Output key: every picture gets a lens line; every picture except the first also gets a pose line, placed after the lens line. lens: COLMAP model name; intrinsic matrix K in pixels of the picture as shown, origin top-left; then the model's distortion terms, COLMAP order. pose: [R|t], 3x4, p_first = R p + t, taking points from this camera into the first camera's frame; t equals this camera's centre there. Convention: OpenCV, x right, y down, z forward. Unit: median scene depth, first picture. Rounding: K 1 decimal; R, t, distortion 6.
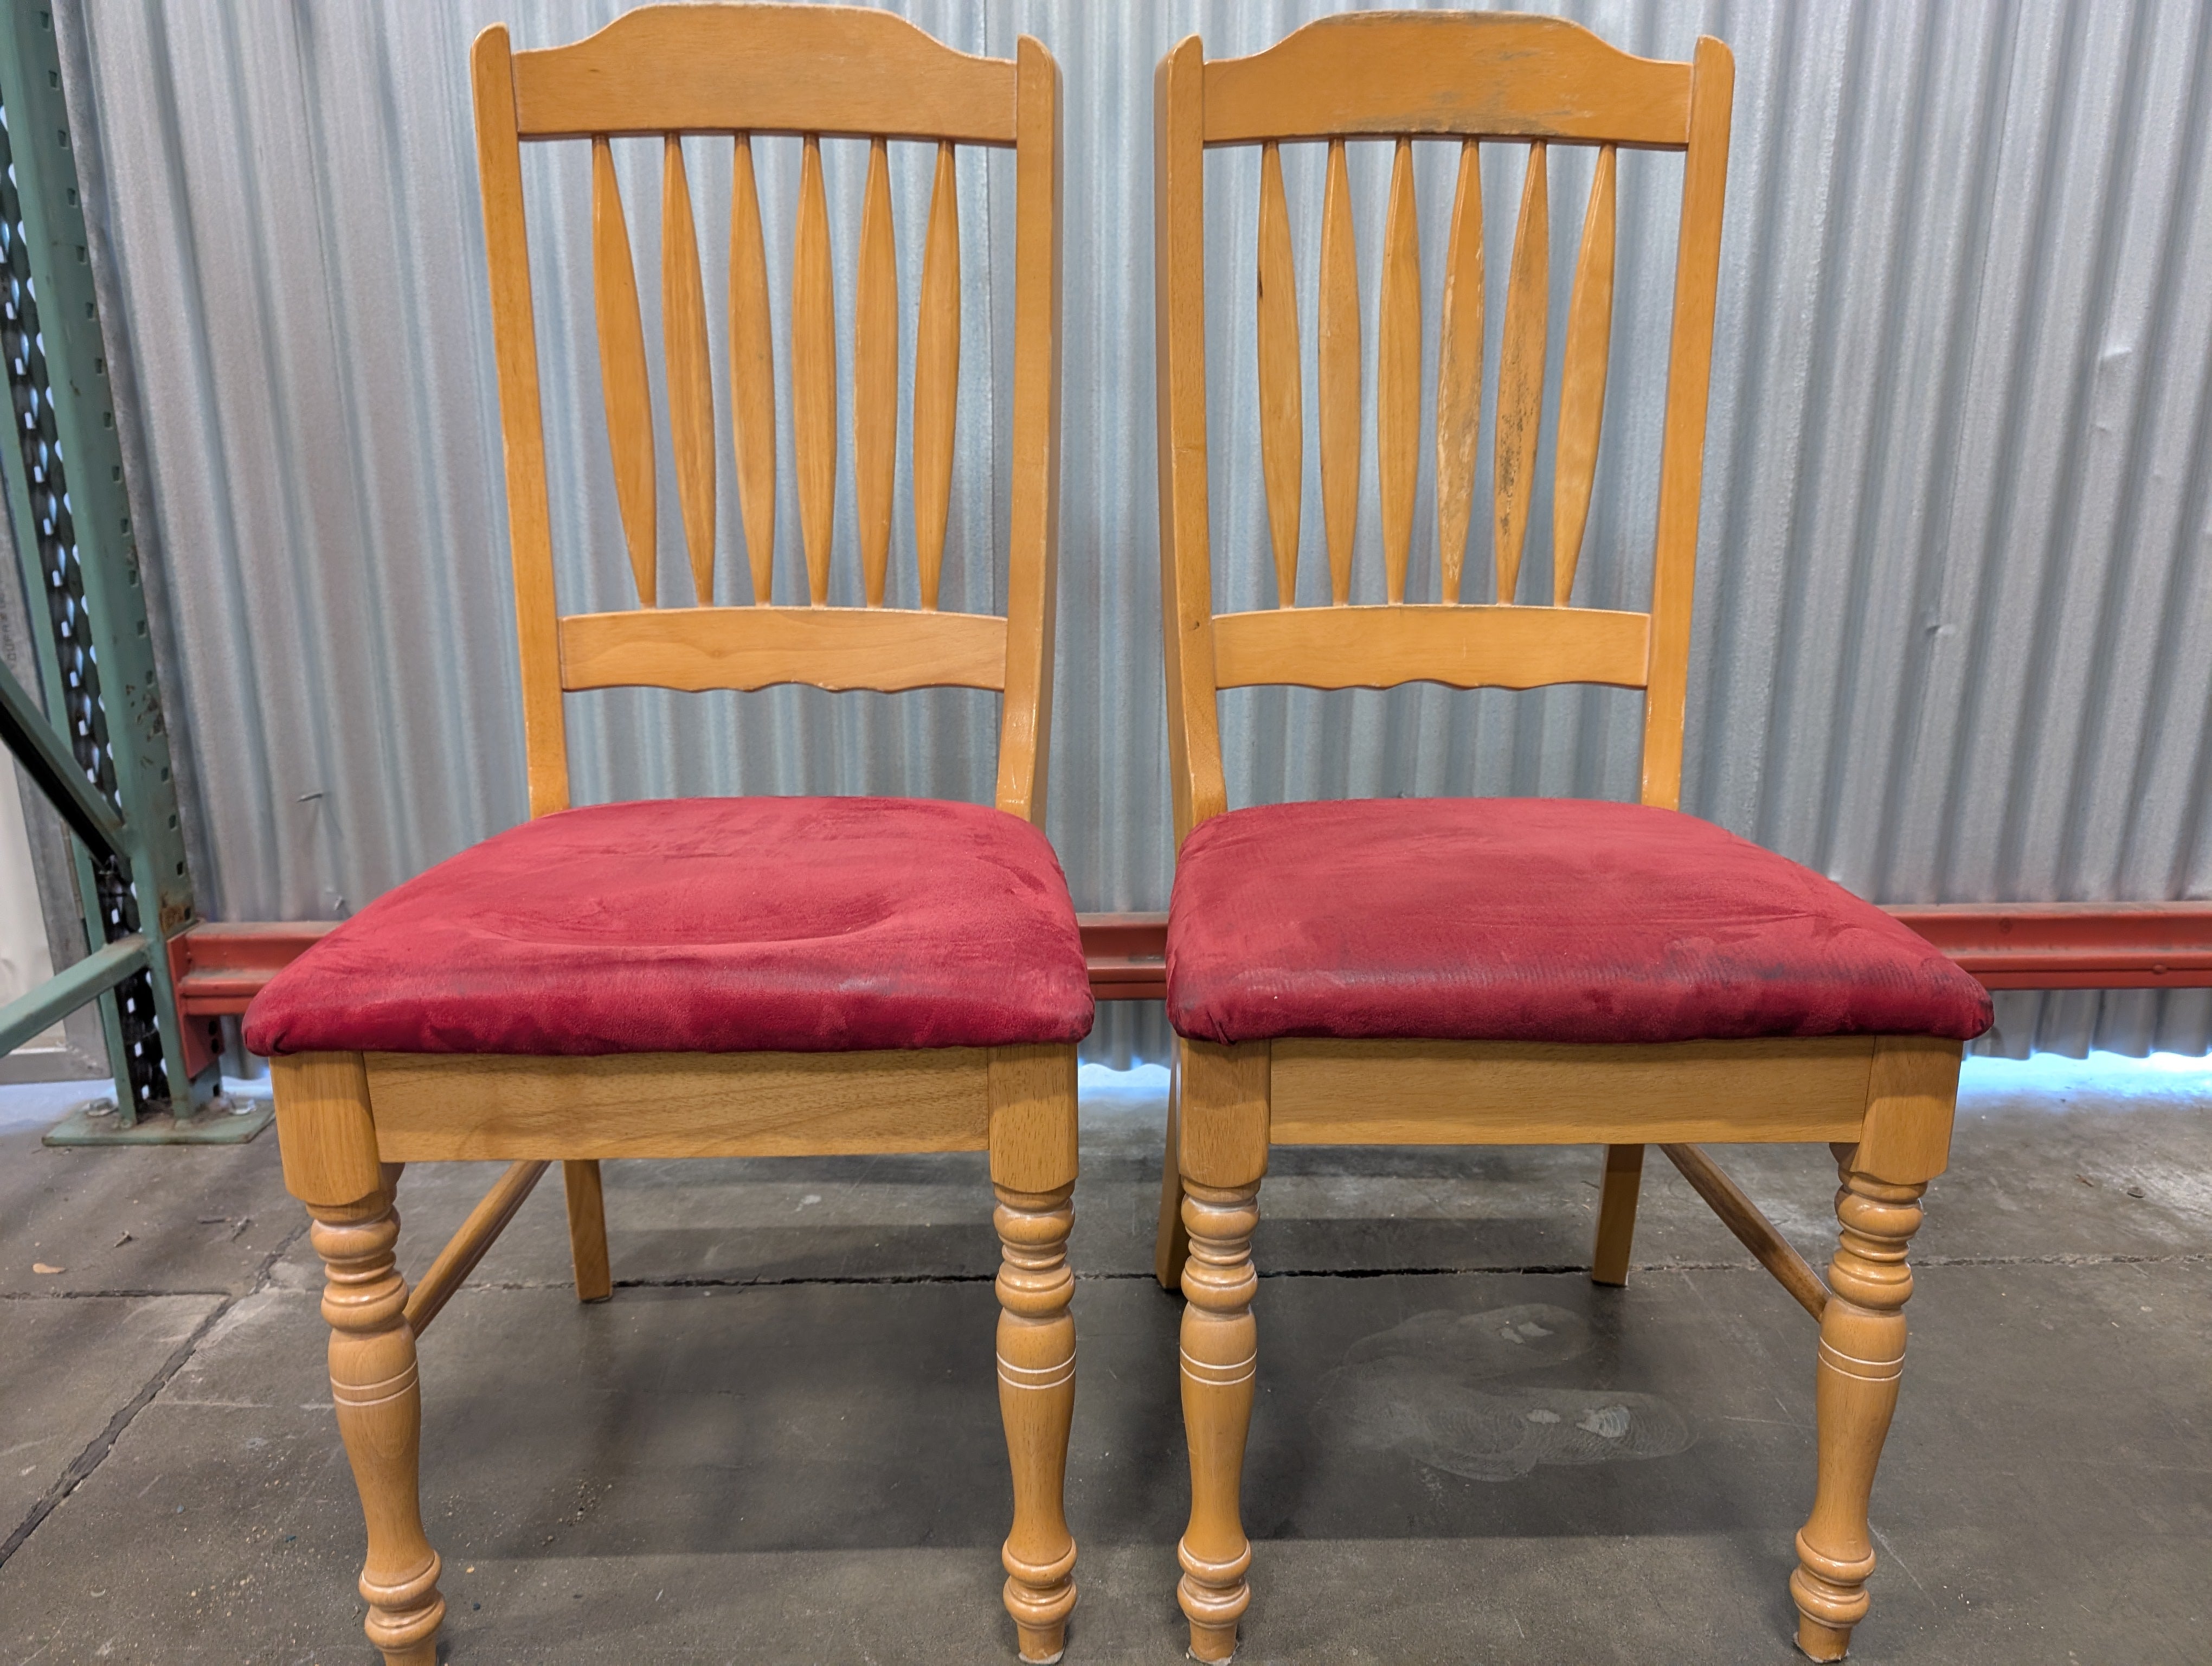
lens RADIAL K [[1629.1, 0, 1108.4], [0, 1629.1, 849.7], [0, 0, 1]] dist [0.029493, -0.024417]
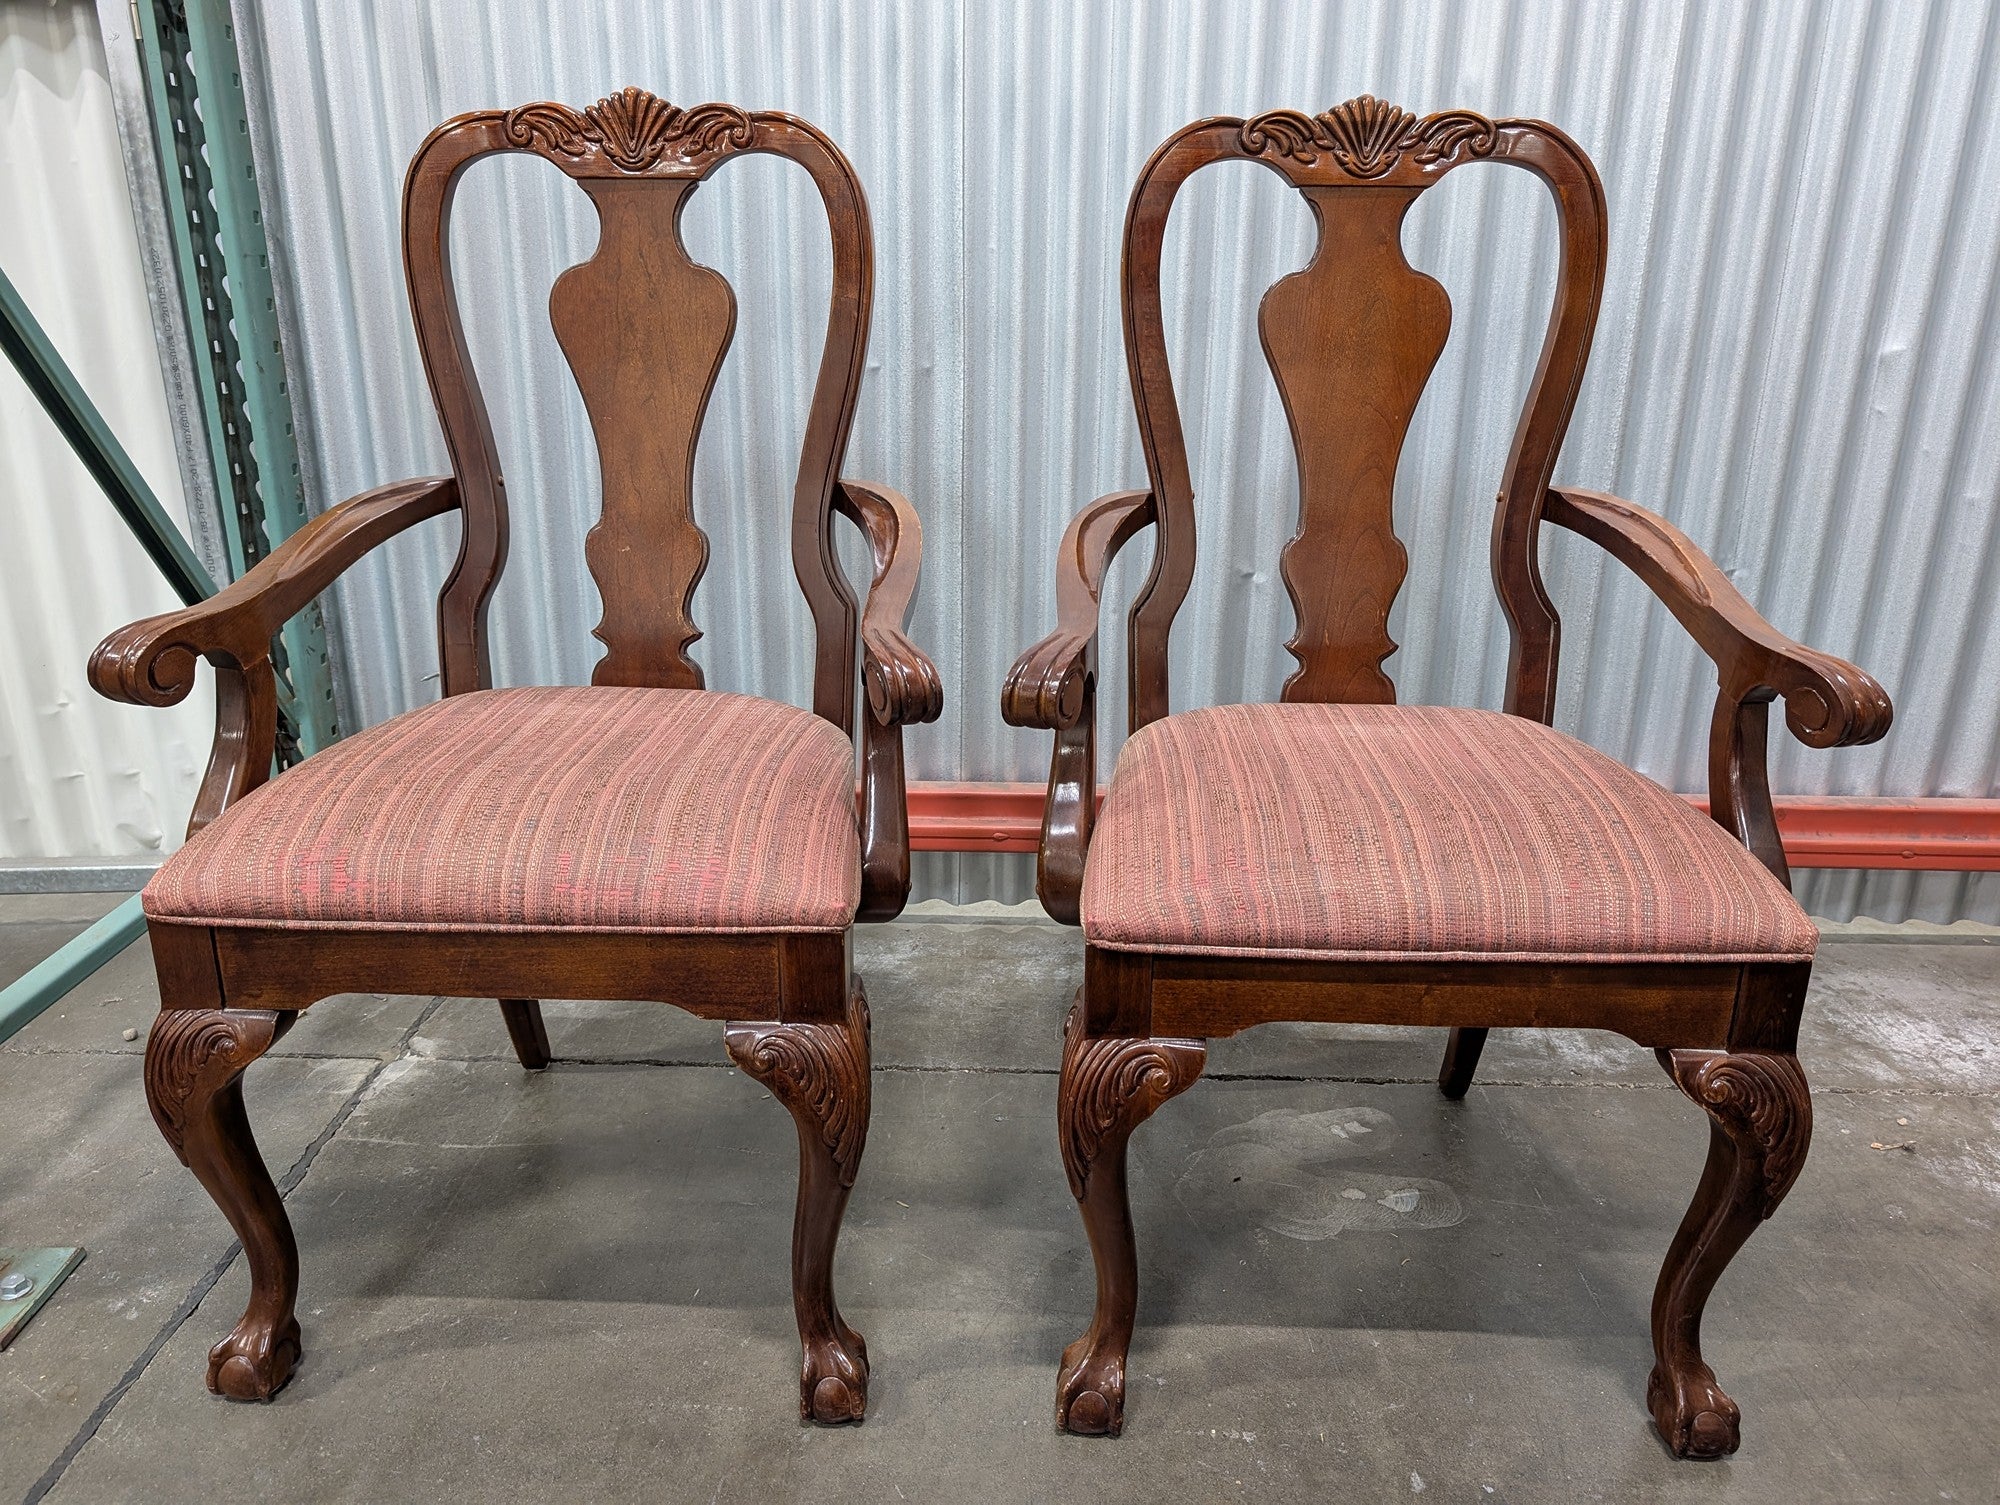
lens RADIAL K [[1476.7, 0, 1002.5], [0, 1476.7, 744.8], [0, 0, 1]] dist [0.030928, -0.025862]
pose [[0.998046, 0.027853, -0.055934, 0.035079], [-0.024436, 0.997847, 0.060866, -0.075181], [0.057509, -0.059381, 0.996577, -0.173748]]
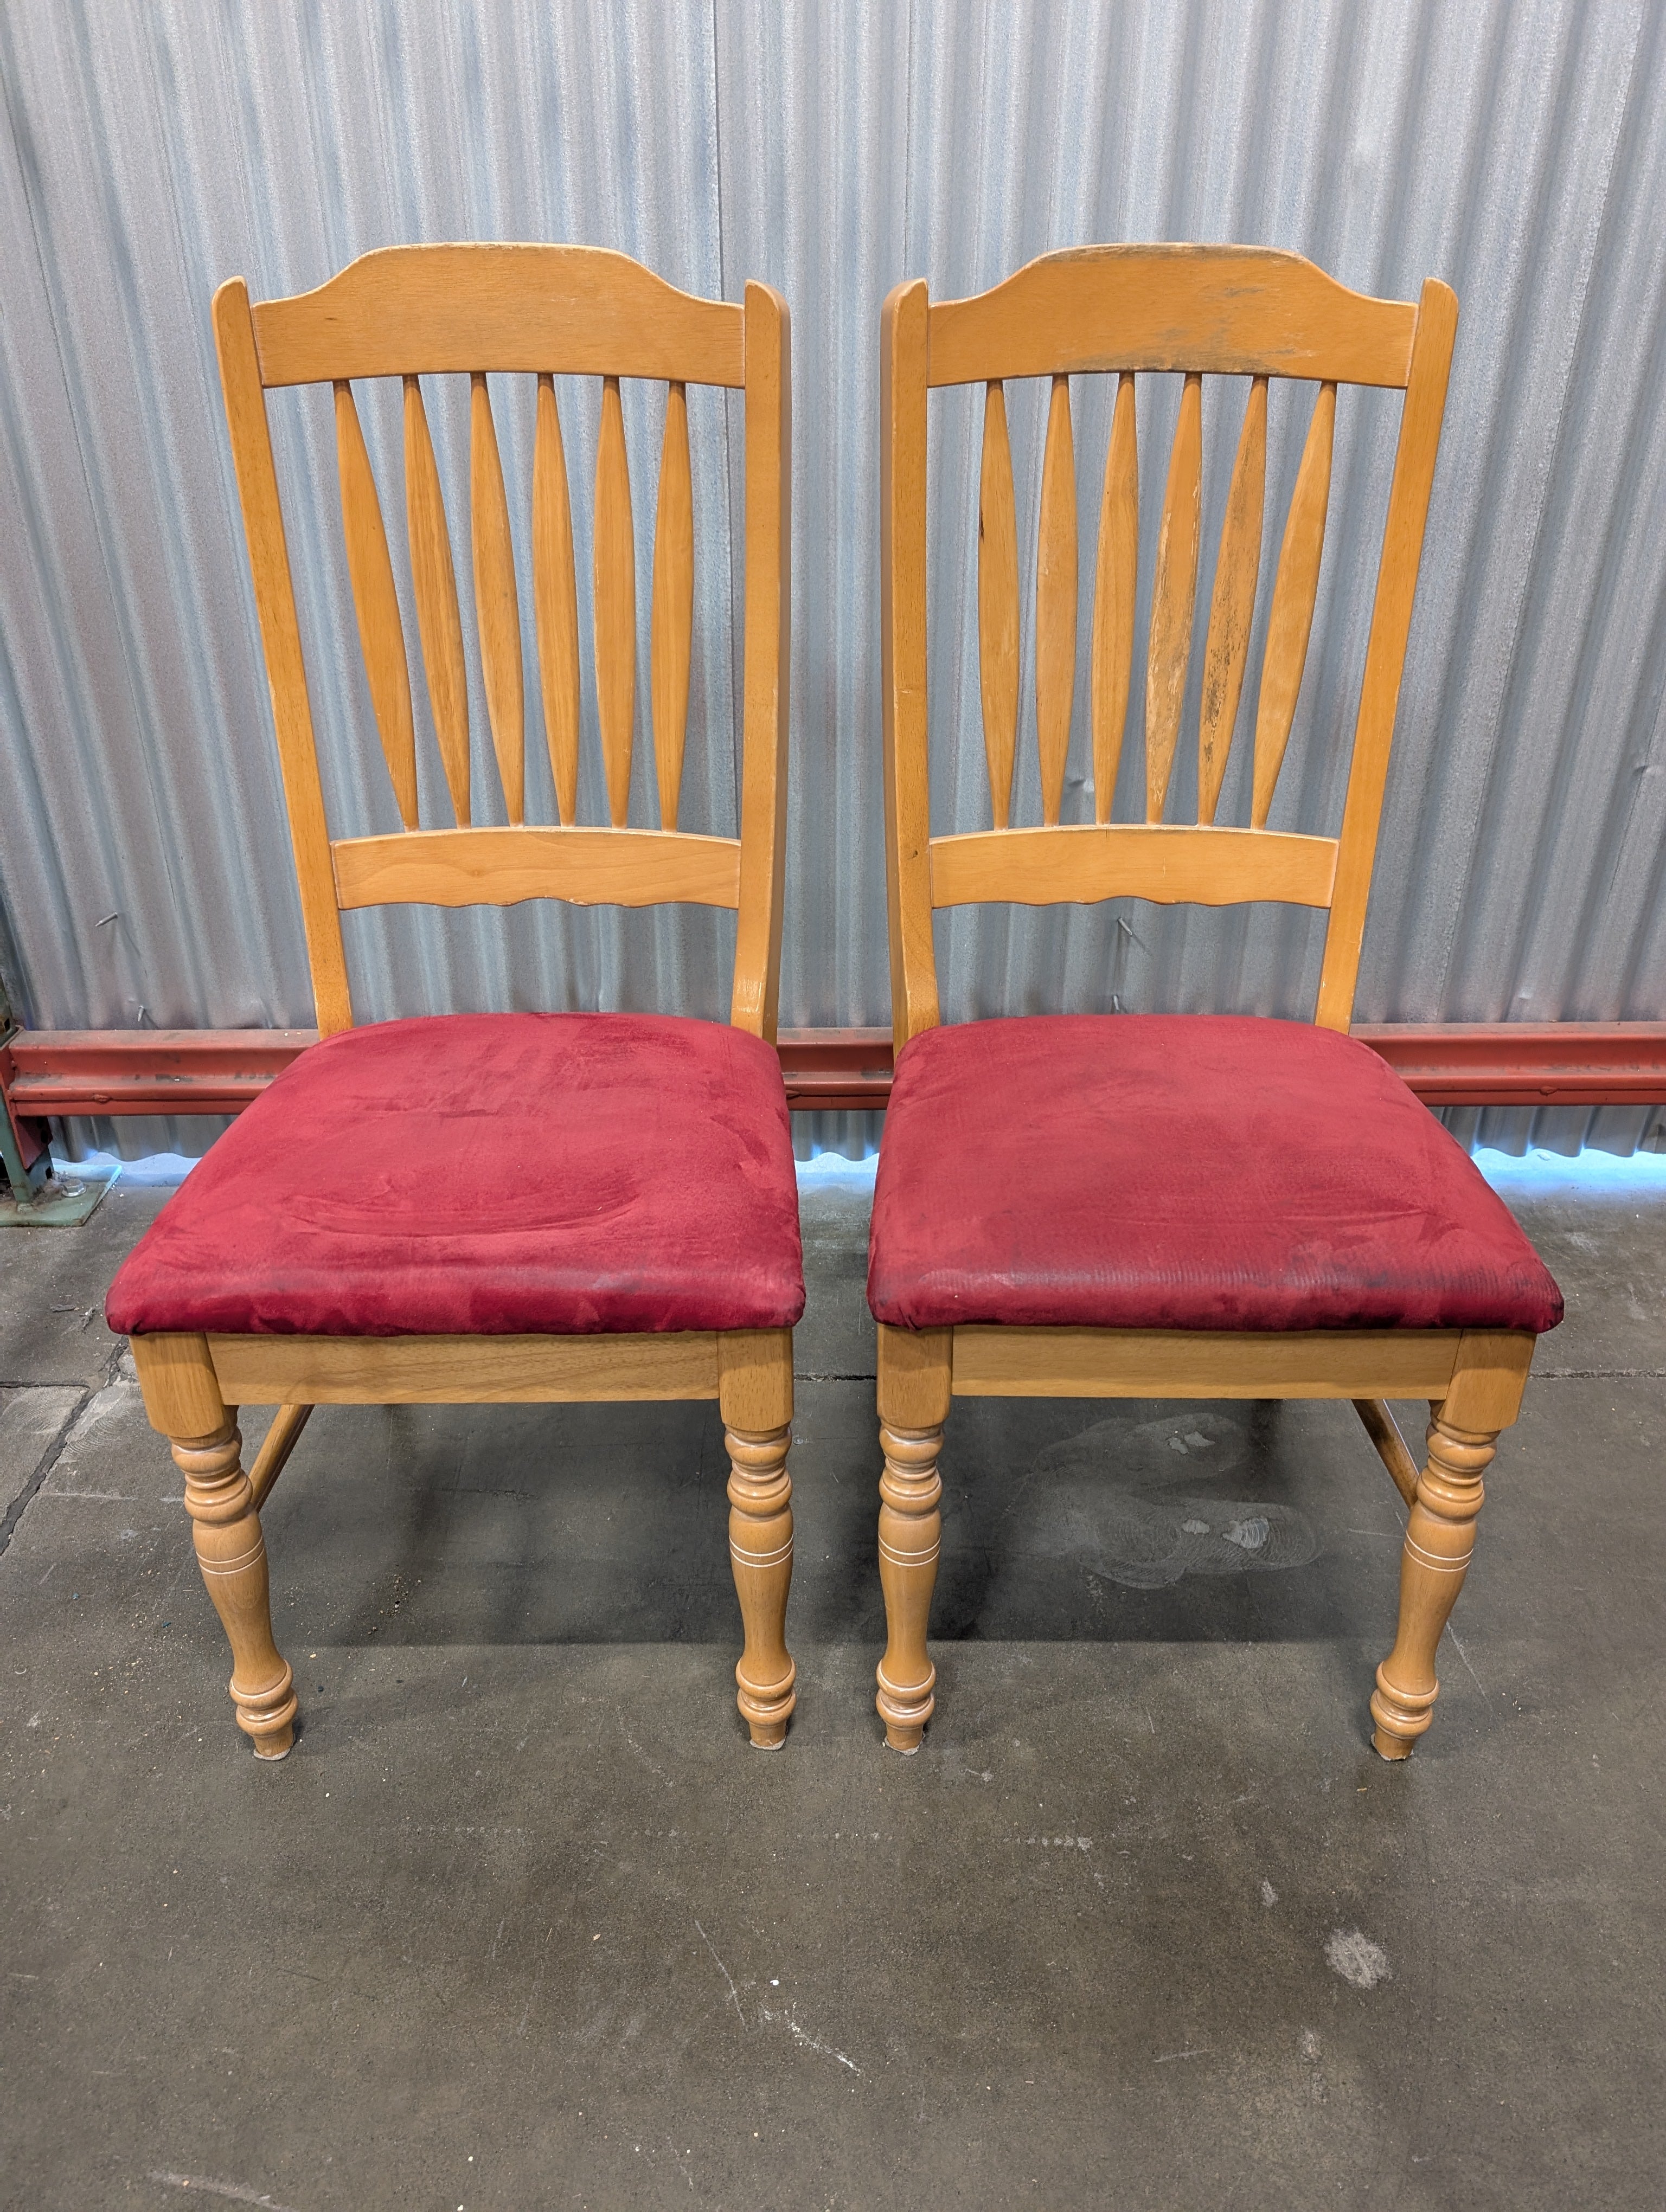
lens RADIAL K [[1622.5, 0, 834.1], [0, 1622.5, 1096.9], [0, 0, 1]] dist [0.036951, -0.031182]
pose [[0.999658, 0.011044, -0.023722, 0.025119], [-0.005423, 0.974325, 0.225079, -0.202135], [0.025599, -0.224873, 0.974052, -0.082095]]
